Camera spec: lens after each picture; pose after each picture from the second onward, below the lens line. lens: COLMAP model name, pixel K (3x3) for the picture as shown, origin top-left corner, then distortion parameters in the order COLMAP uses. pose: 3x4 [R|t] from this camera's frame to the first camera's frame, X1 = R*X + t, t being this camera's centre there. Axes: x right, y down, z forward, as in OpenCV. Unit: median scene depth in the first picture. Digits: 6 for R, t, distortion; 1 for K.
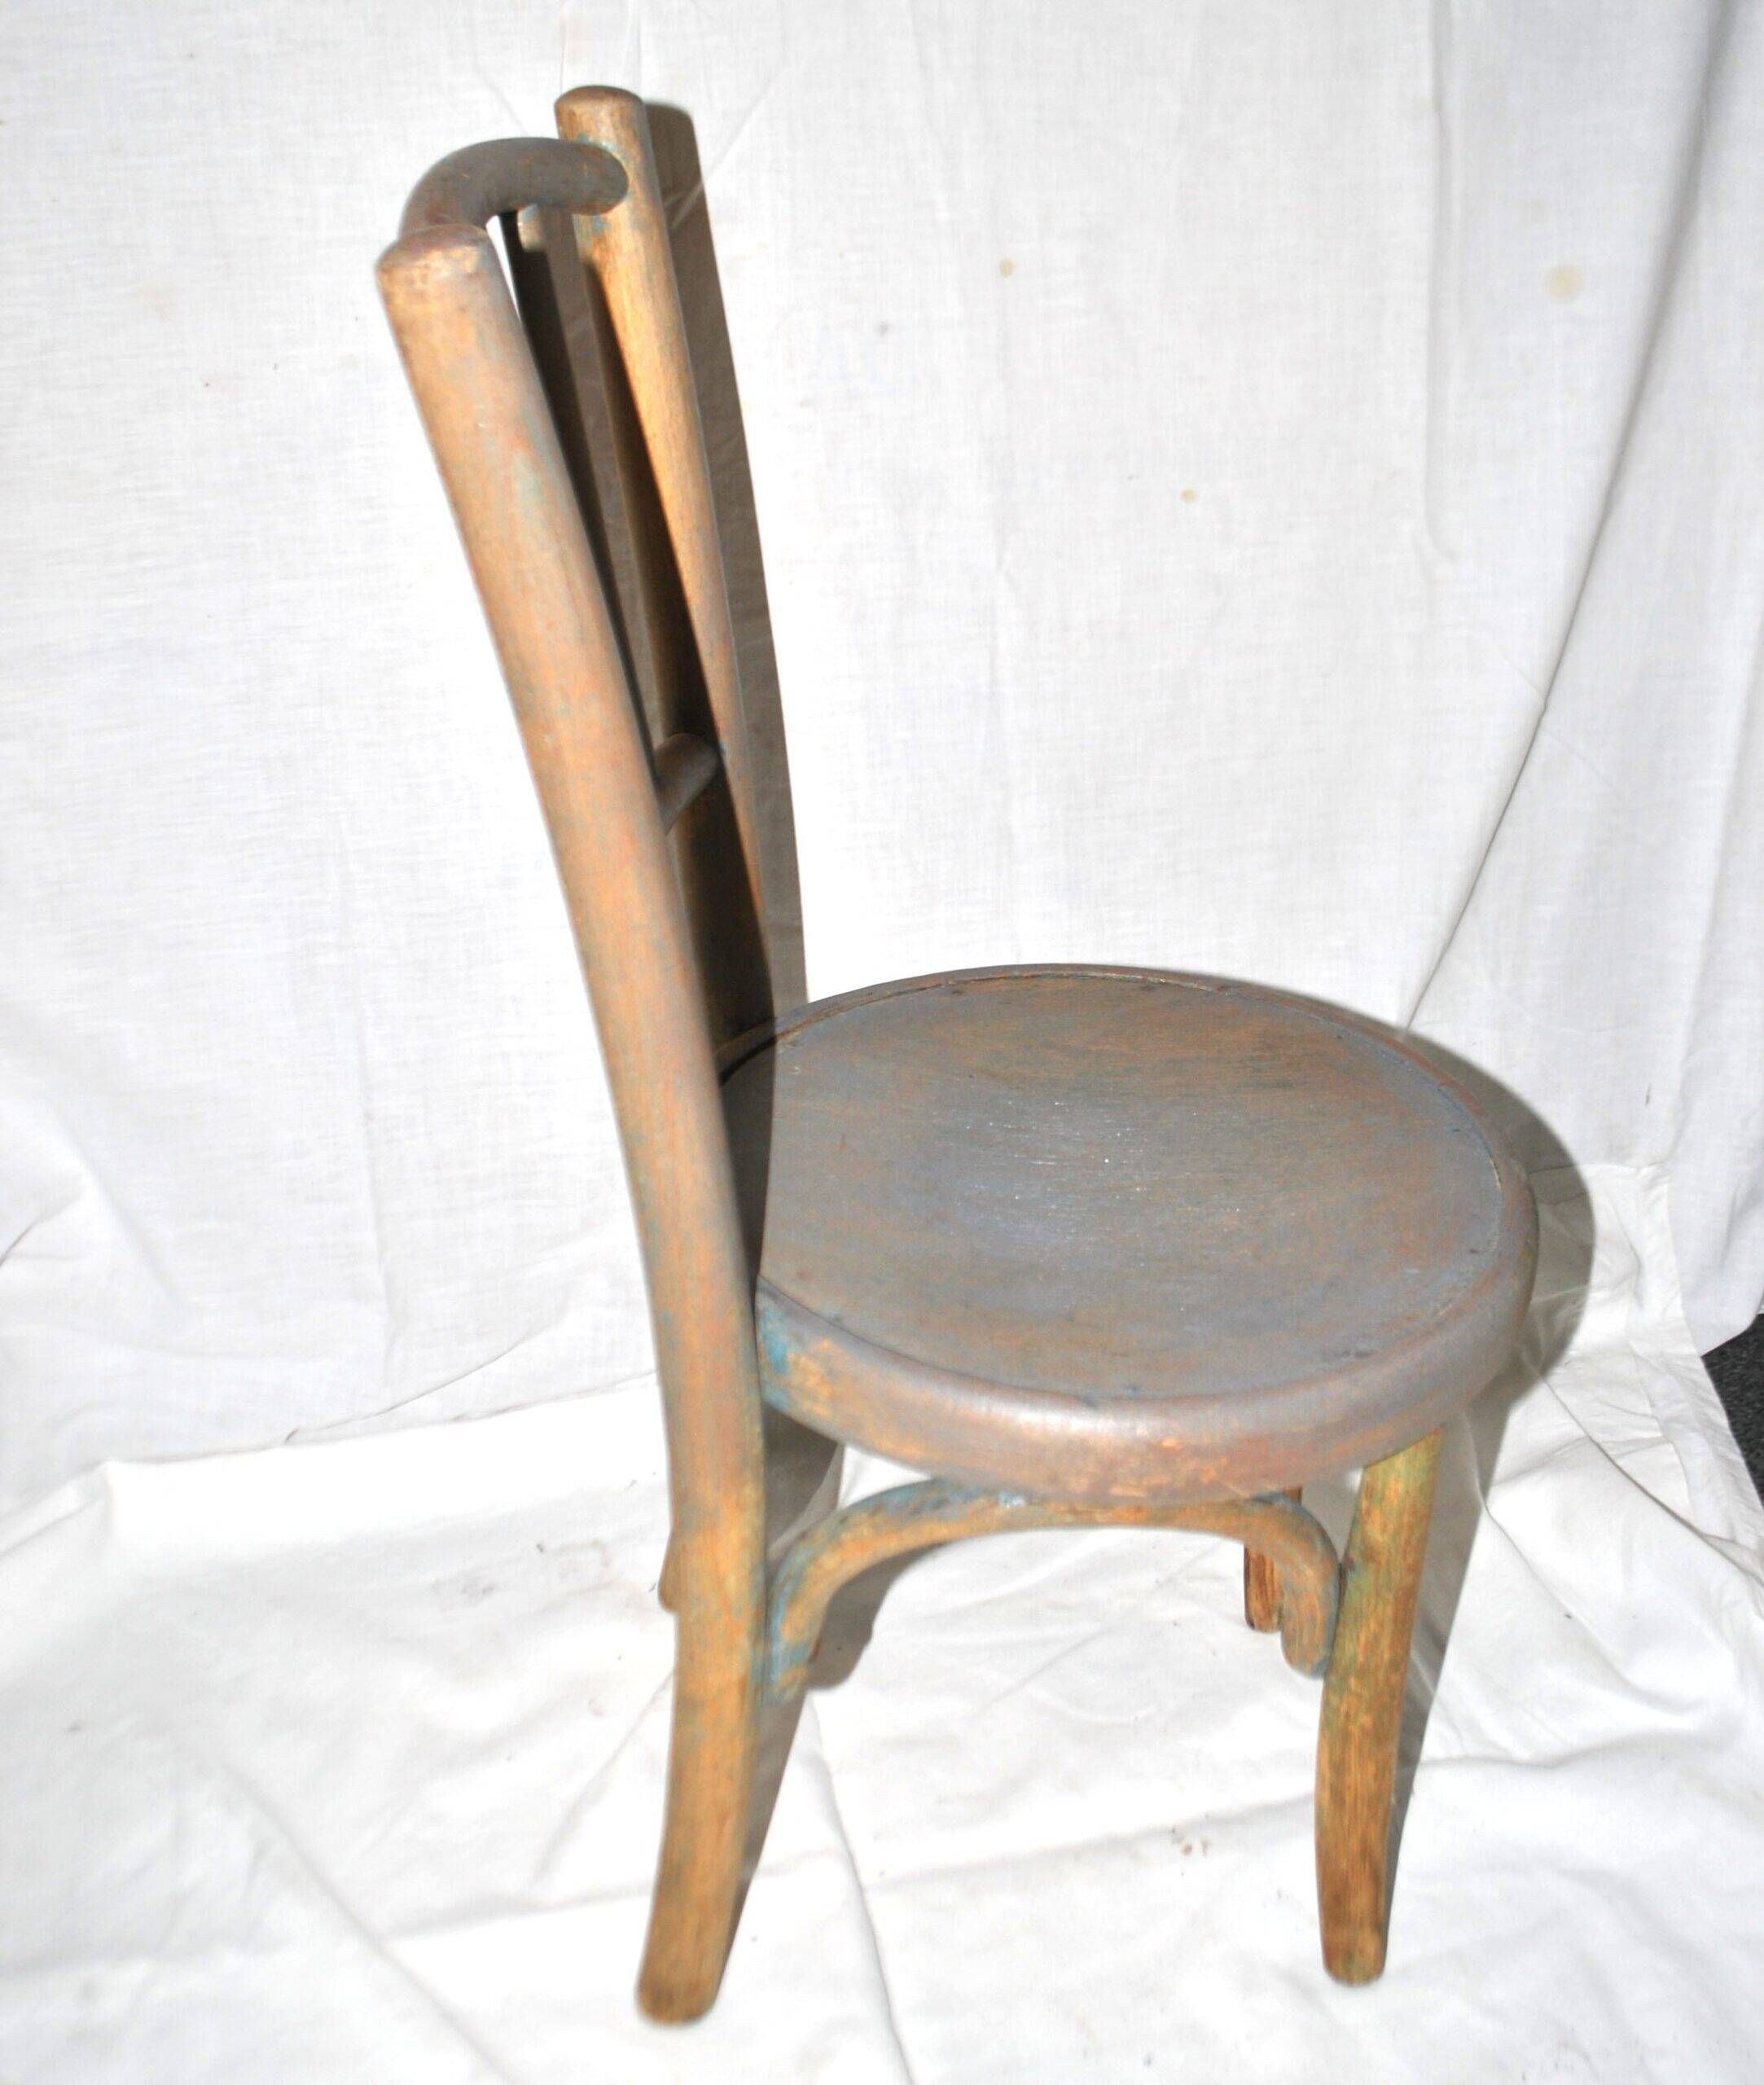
lens RADIAL K [[2431.7, 0, 925.0], [0, 2431.7, 1081.3], [0, 0, 1]] dist [-0.081434, 0.000000]
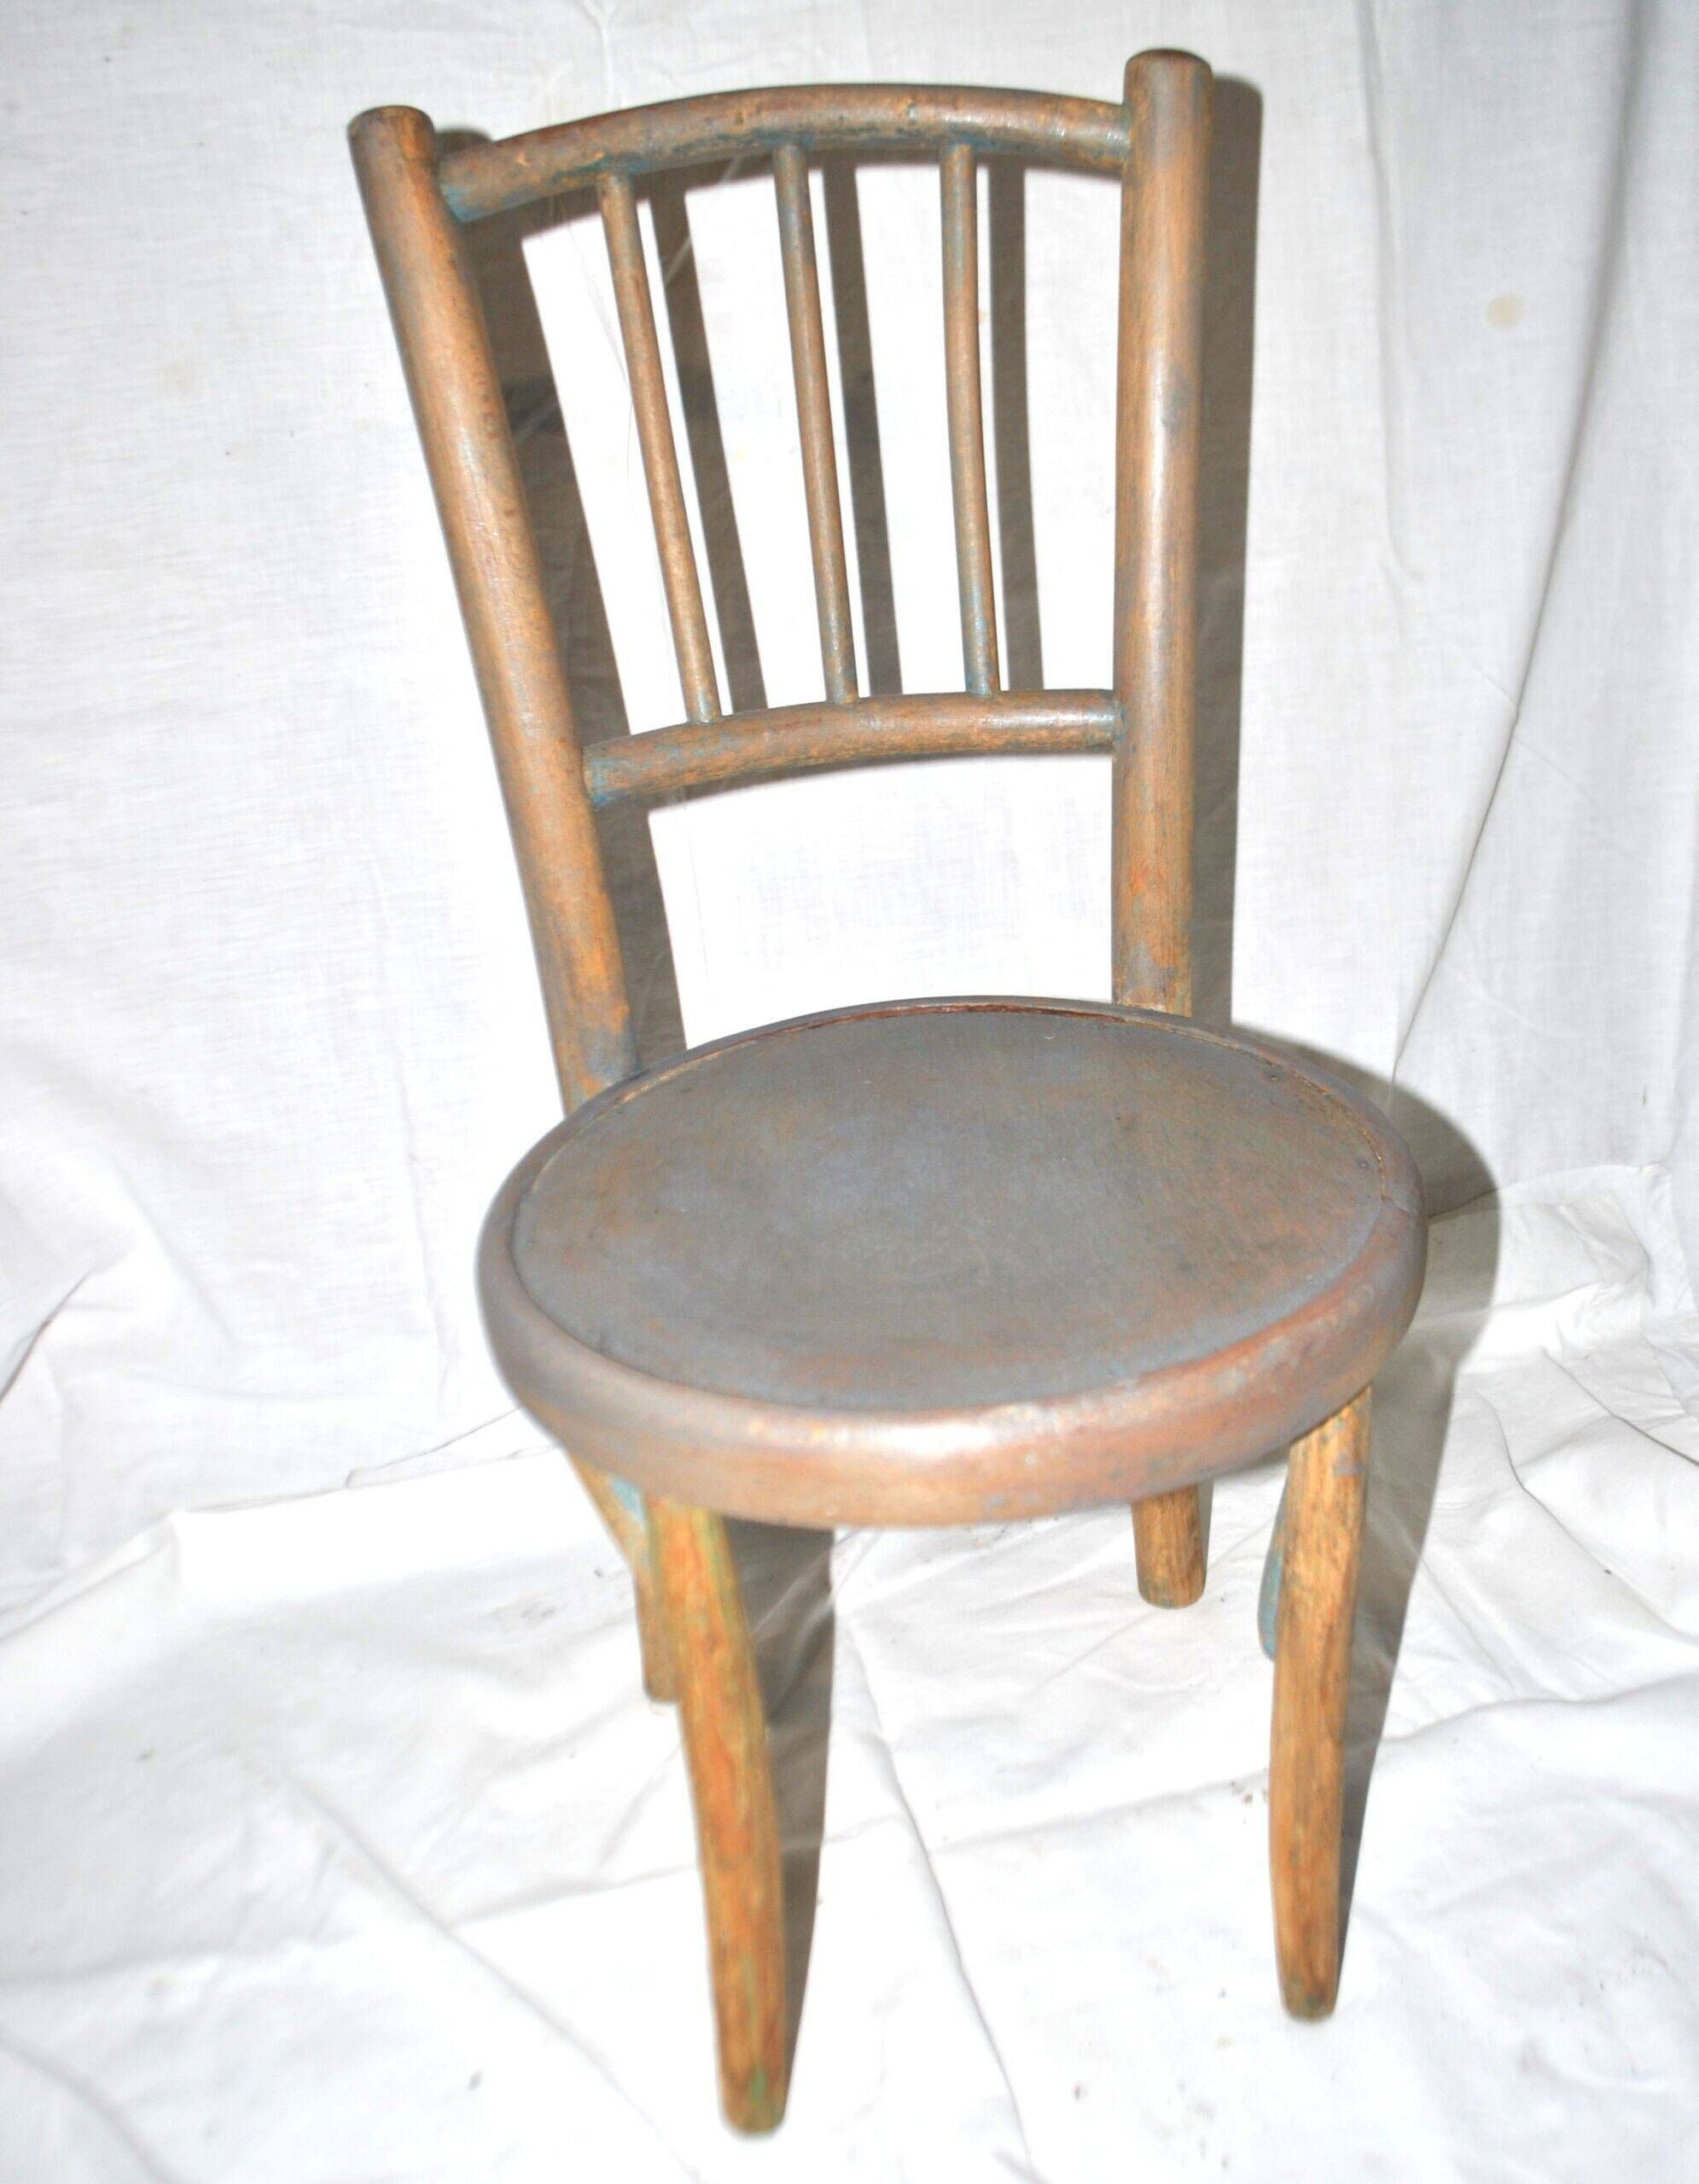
lens RADIAL K [[2245.9, 0, 946.3], [0, 2245.9, 1182.0], [0, 0, 1]] dist [-0.082255, 0.000000]
pose [[0.998302, -0.057968, -0.005703, 0.003388], [0.057471, 0.996192, -0.065564, 0.105808], [0.009481, 0.065125, 0.997832, 0.050843]]
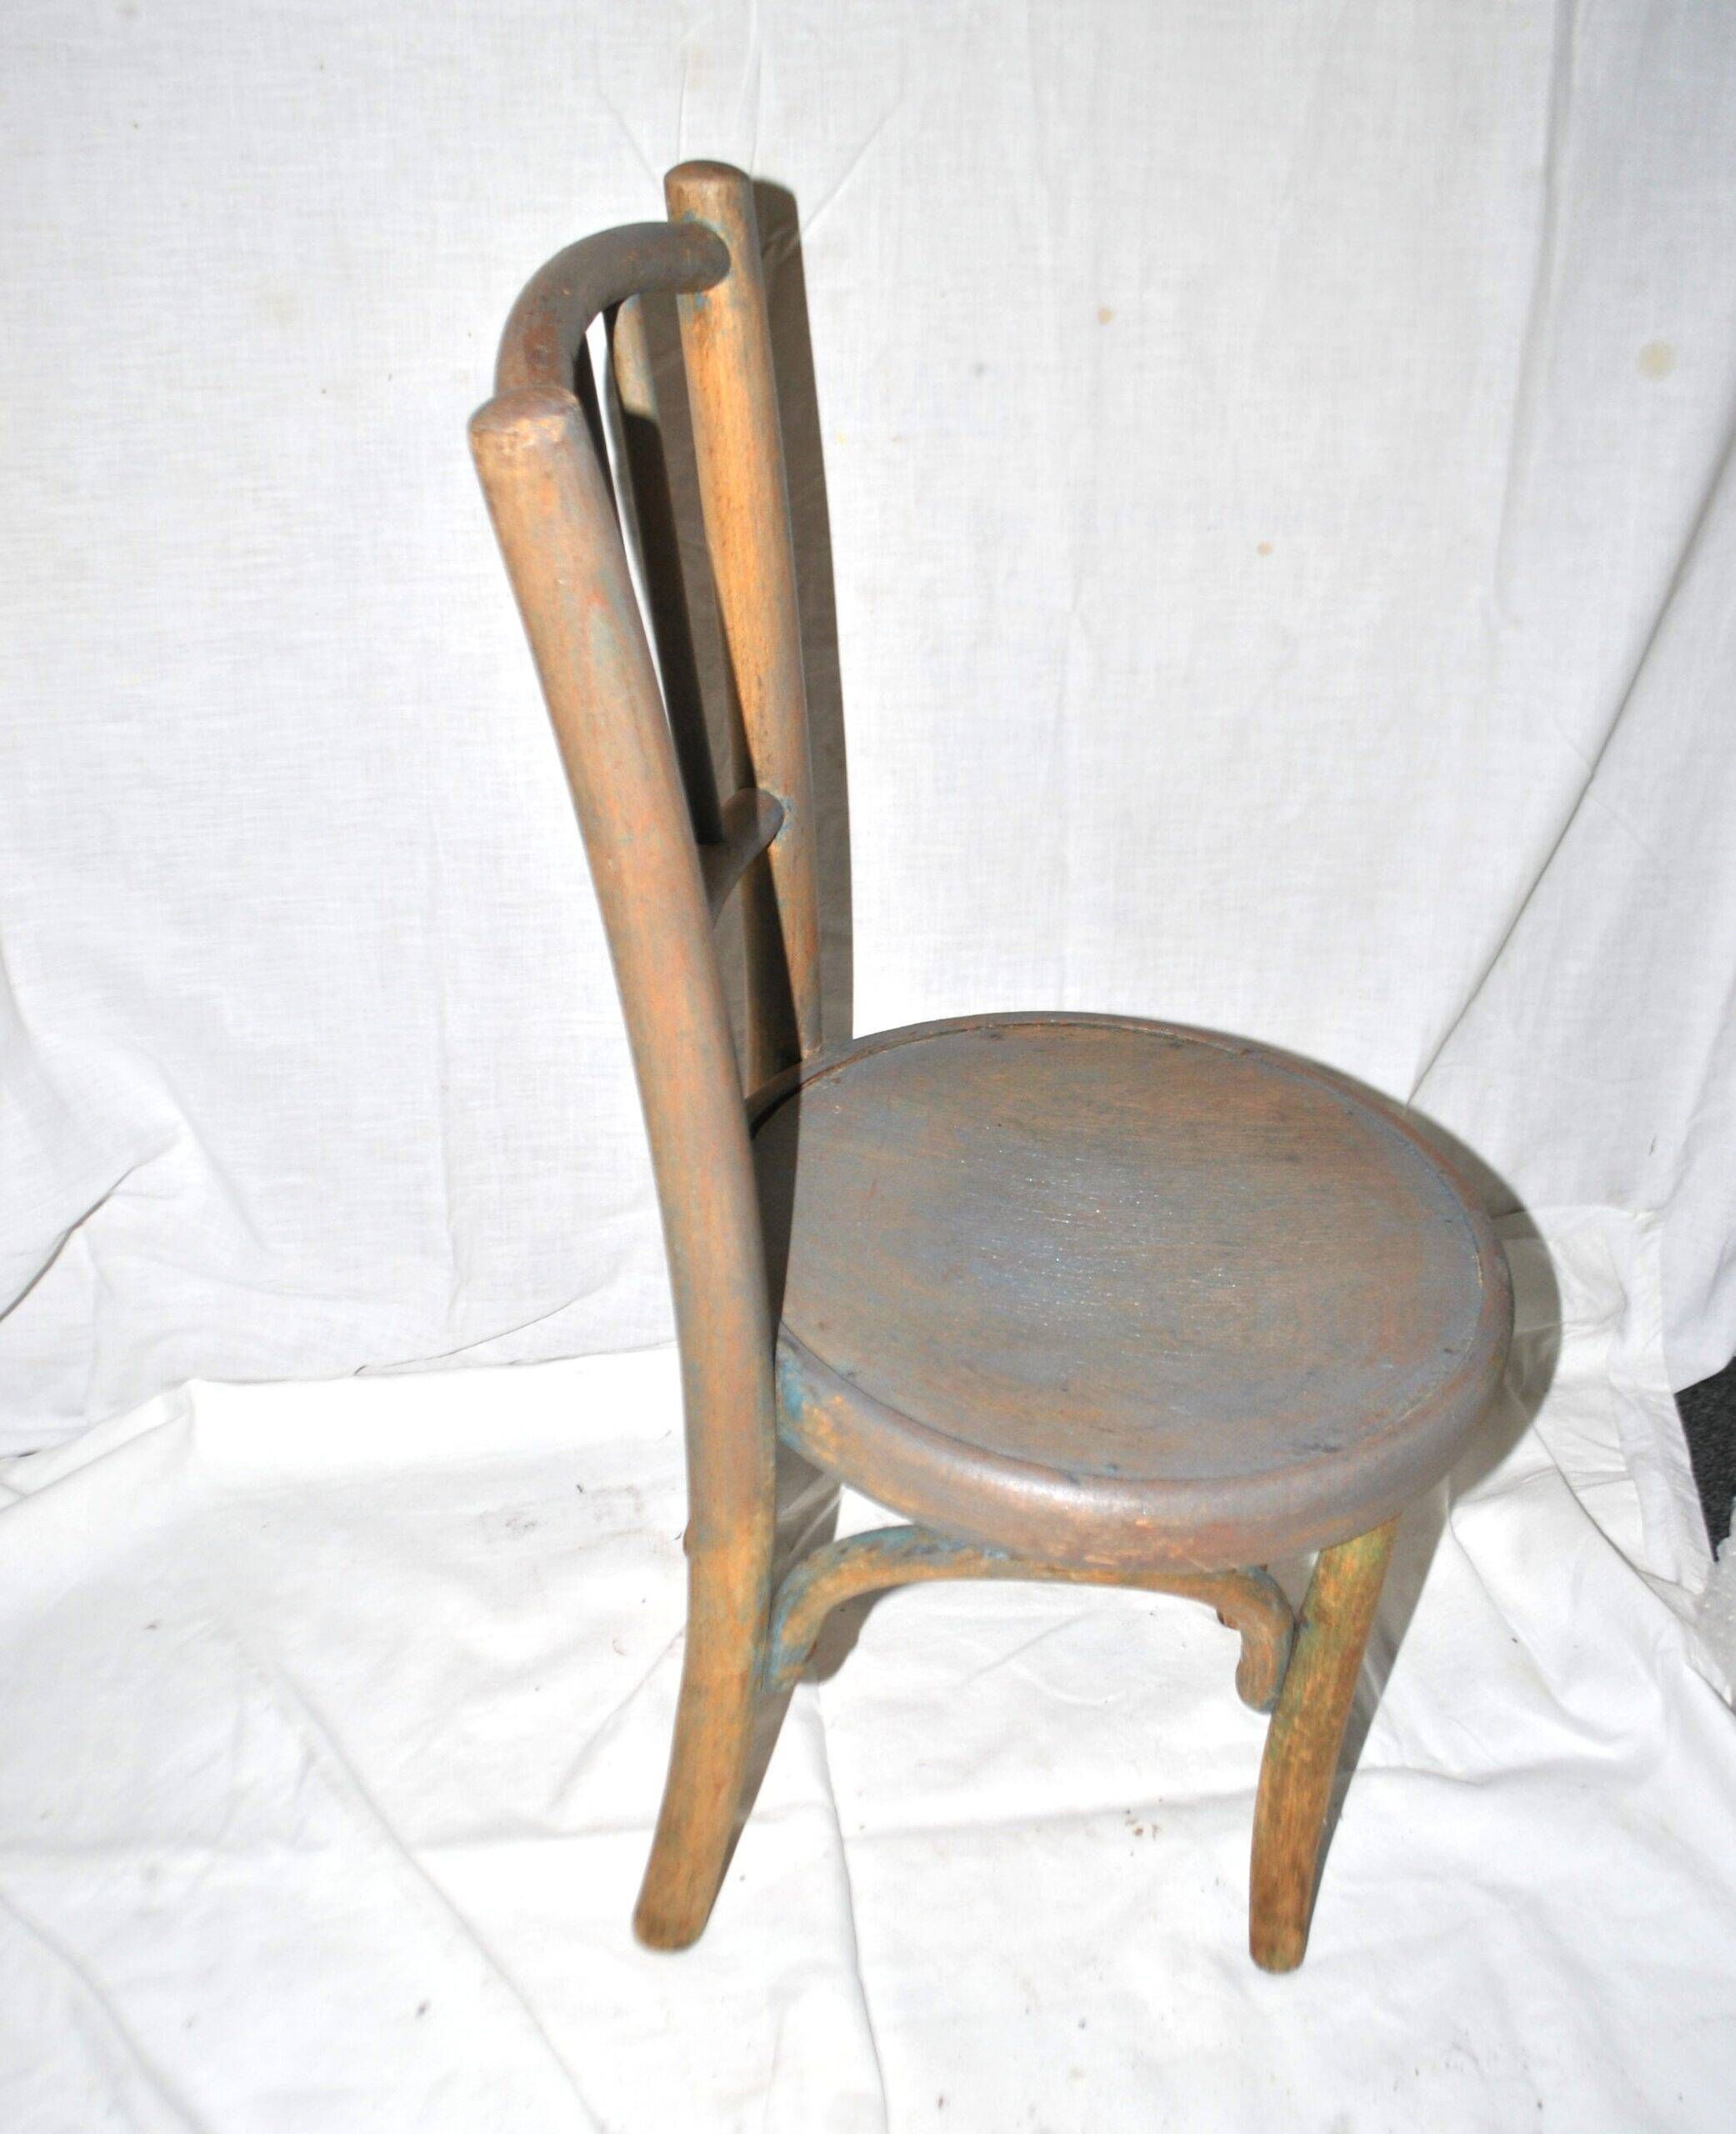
lens RADIAL K [[2313.3, 0, 874.2], [0, 2313.3, 1247.3], [0, 0, 1]] dist [-0.079930, 0.000000]
pose [[0.995715, 0.081839, -0.043067, 0.010544], [-0.075303, 0.987826, 0.136124, -0.072533], [0.053683, -0.132297, 0.989755, -0.012919]]
